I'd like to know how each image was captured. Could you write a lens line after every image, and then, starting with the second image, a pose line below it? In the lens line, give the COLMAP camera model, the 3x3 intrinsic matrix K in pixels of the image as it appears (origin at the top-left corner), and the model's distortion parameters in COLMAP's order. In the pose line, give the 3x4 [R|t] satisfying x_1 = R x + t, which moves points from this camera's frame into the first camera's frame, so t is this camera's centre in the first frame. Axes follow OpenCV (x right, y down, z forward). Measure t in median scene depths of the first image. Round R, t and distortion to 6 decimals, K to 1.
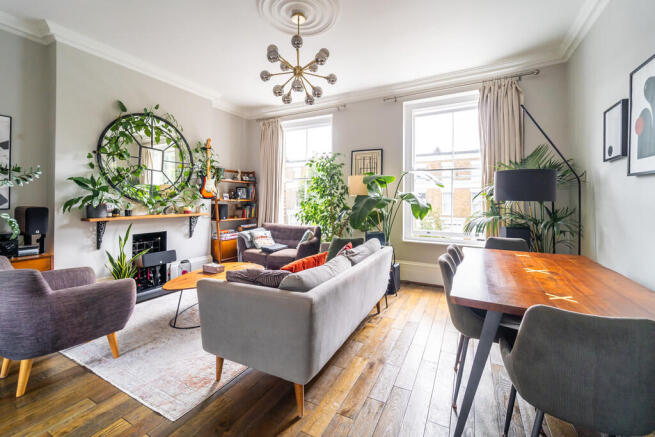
lens RADIAL K [[269.7, 0, 328.4], [0, 269.7, 199.9], [0, 0, 1]] dist [0.002725, -0.000514]
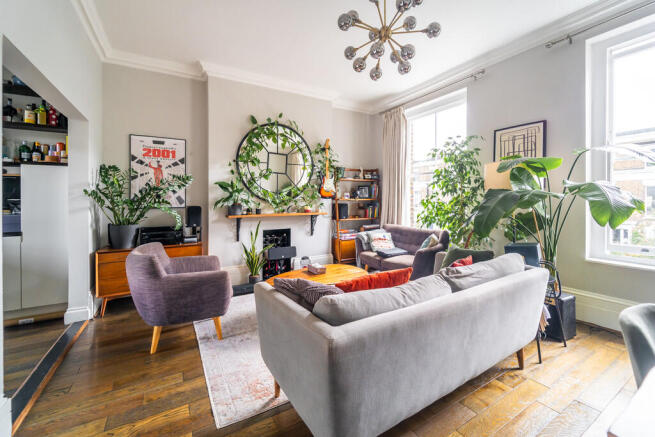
lens RADIAL K [[269.7, 0, 329.0], [0, 269.7, 202.6], [0, 0, 1]] dist [0.002725, -0.000514]
pose [[0.850822, -0.007915, -0.525395, 0.127658], [0.012535, 0.999908, 0.005235, 0.009151], [0.525305, -0.011040, 0.850842, 0.189439]]
